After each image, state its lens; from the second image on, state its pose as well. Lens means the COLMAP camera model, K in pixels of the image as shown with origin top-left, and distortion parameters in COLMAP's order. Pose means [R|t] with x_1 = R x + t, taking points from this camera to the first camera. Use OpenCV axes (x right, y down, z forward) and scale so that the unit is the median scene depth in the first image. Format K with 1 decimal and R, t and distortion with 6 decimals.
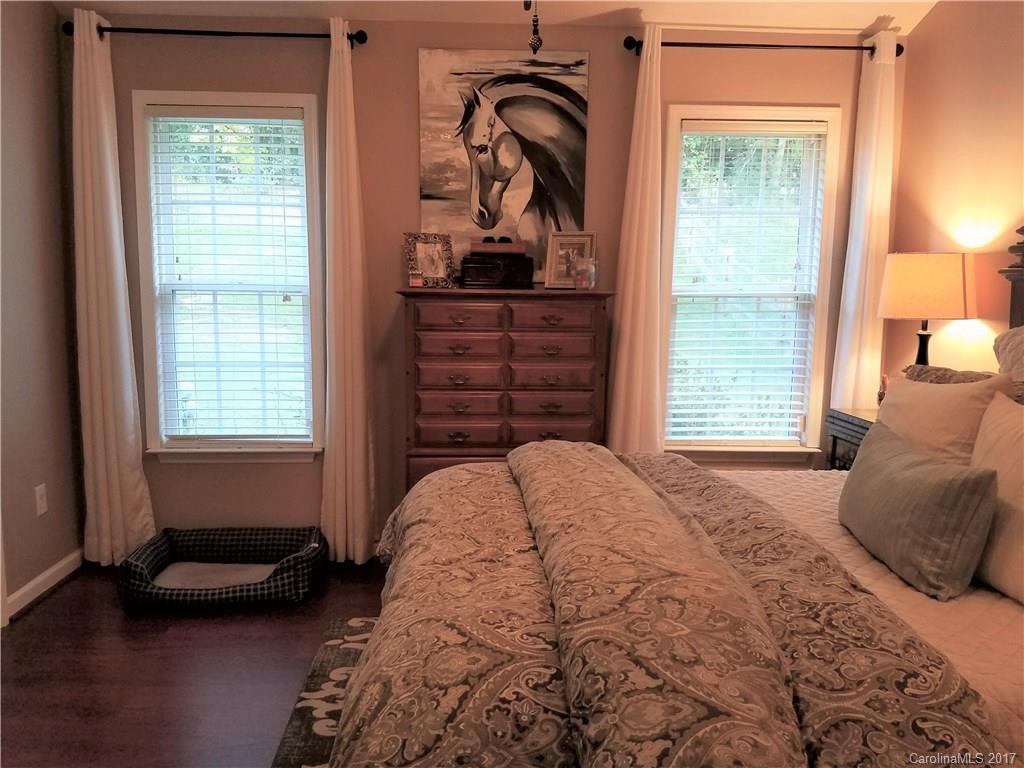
lens RADIAL K [[782.8, 0, 512.0], [0, 782.8, 384.0], [0, 0, 1]] dist [0.114651, -0.180370]
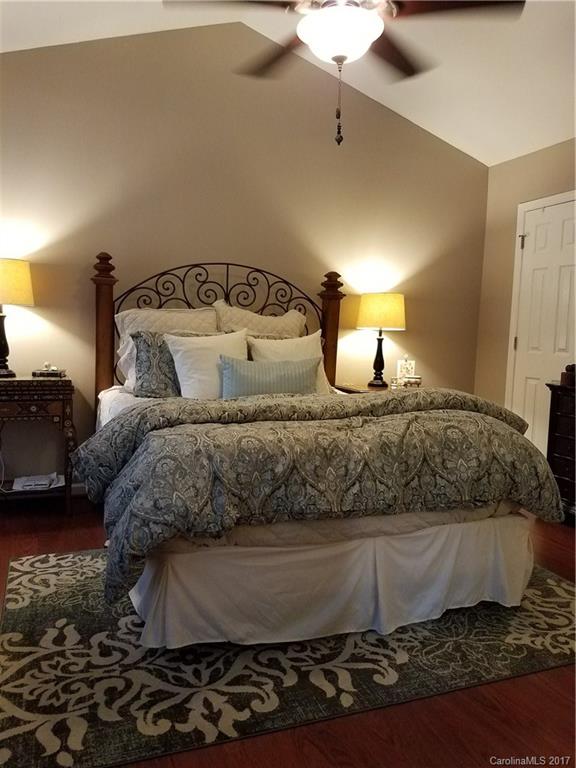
lens RADIAL K [[581.0, 0, 282.9], [0, 581.0, 392.8], [0, 0, 1]] dist [0.239514, -0.437096]
pose [[-0.315259, -0.124318, 0.940828, -0.615804], [0.082379, 0.984055, 0.157635, -0.048598], [-0.945423, 0.127200, -0.299991, 0.786866]]
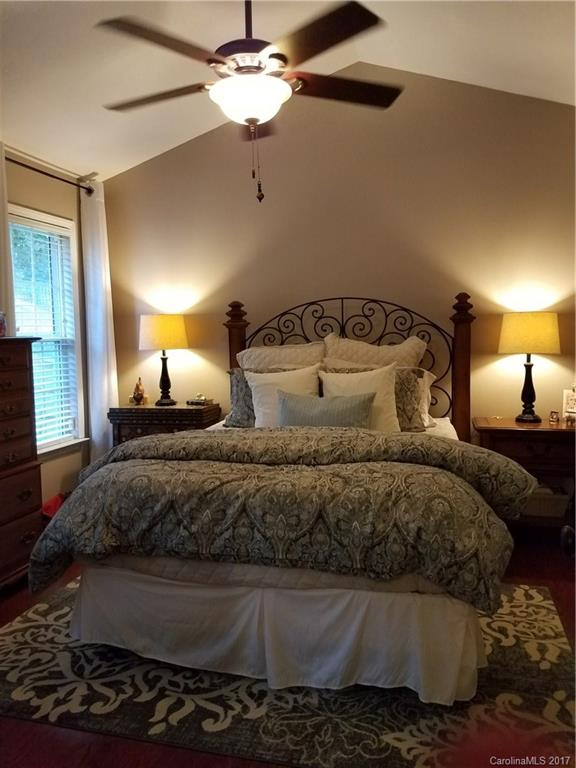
lens RADIAL K [[587.1, 0, 288.0], [0, 587.1, 384.0], [0, 0, 1]] dist [0.114651, -0.180370]
pose [[0.300083, -0.094873, 0.949183, -0.642153], [0.140755, 0.988554, 0.054309, -0.033333], [-0.943471, 0.117305, 0.310002, 0.281485]]
